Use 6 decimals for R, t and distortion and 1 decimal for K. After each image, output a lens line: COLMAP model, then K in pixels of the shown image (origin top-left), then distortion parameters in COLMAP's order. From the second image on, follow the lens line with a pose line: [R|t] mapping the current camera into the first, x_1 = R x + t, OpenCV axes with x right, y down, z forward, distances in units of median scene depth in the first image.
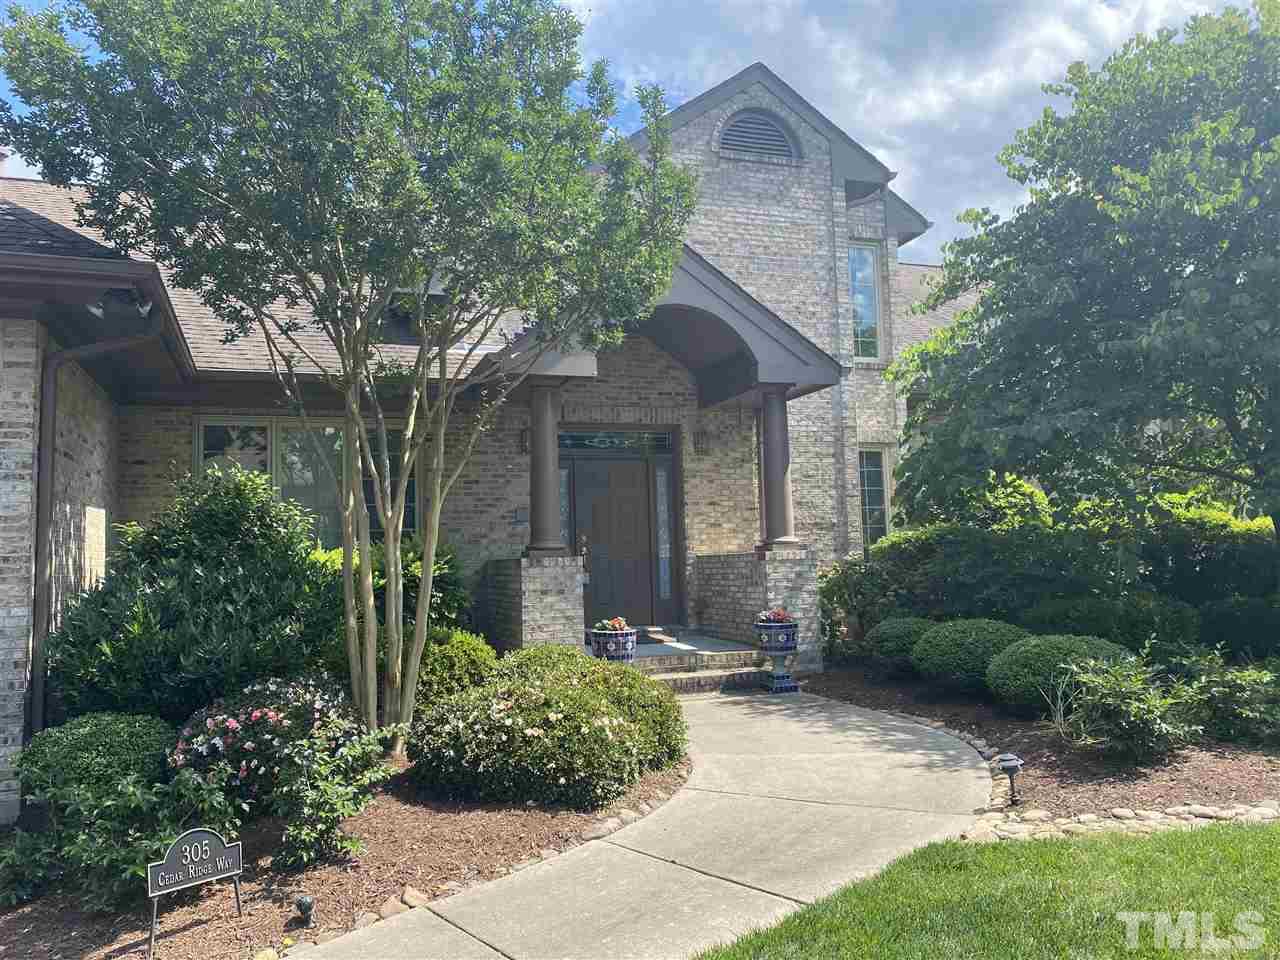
lens RADIAL K [[966.2, 0, 640.3], [0, 966.2, 463.0], [0, 0, 1]] dist [0.008139, -0.002663]
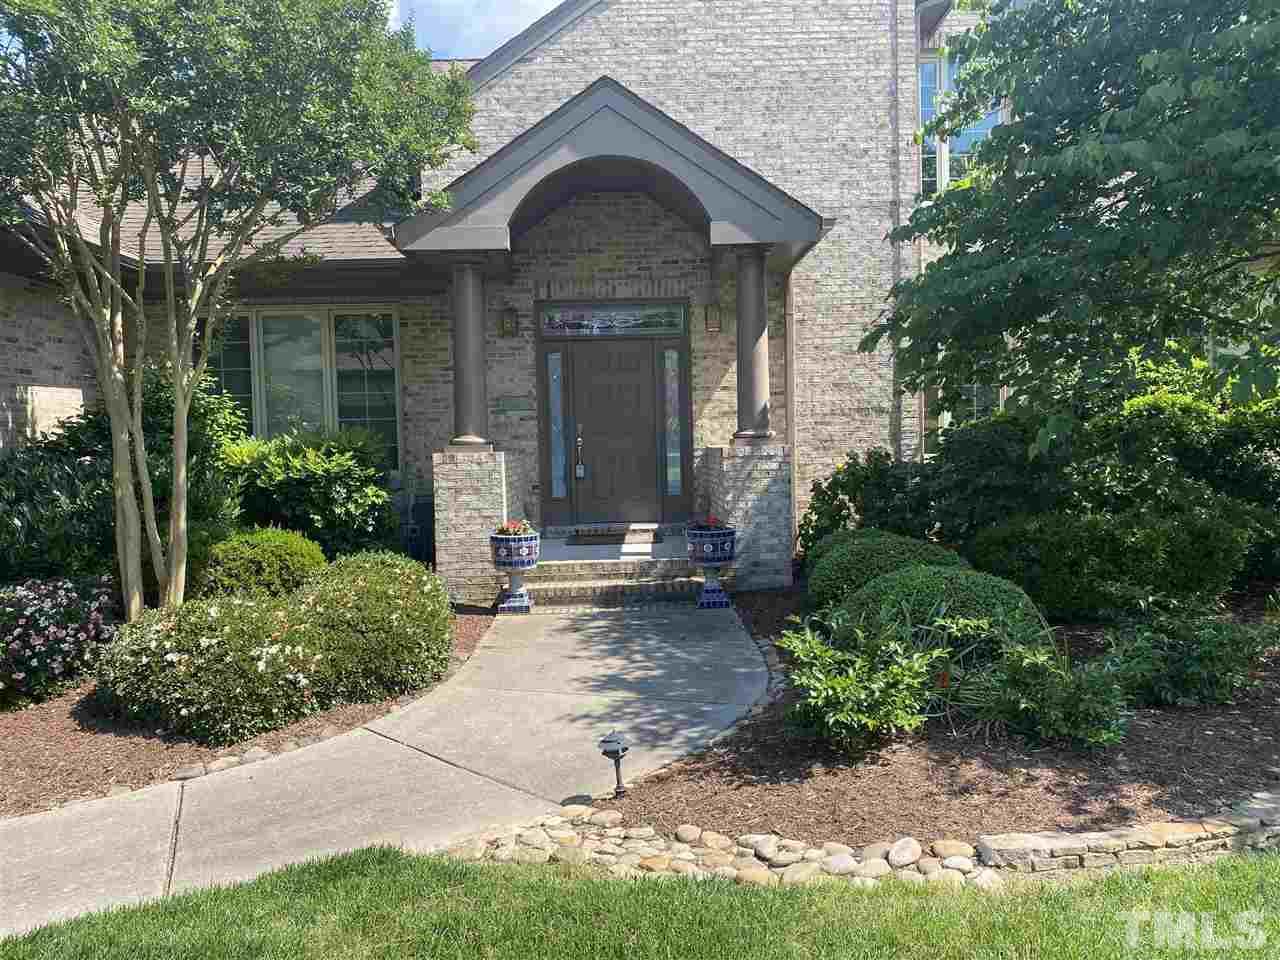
lens RADIAL K [[974.9, 0, 640.0], [0, 974.9, 480.0], [0, 0, 1]] dist [-0.011582, -0.005725]
pose [[0.951369, 0.014433, -0.307717, 0.315690], [0.030613, 0.989528, 0.141059, -0.001832], [0.306530, -0.143619, 0.940964, 0.157378]]
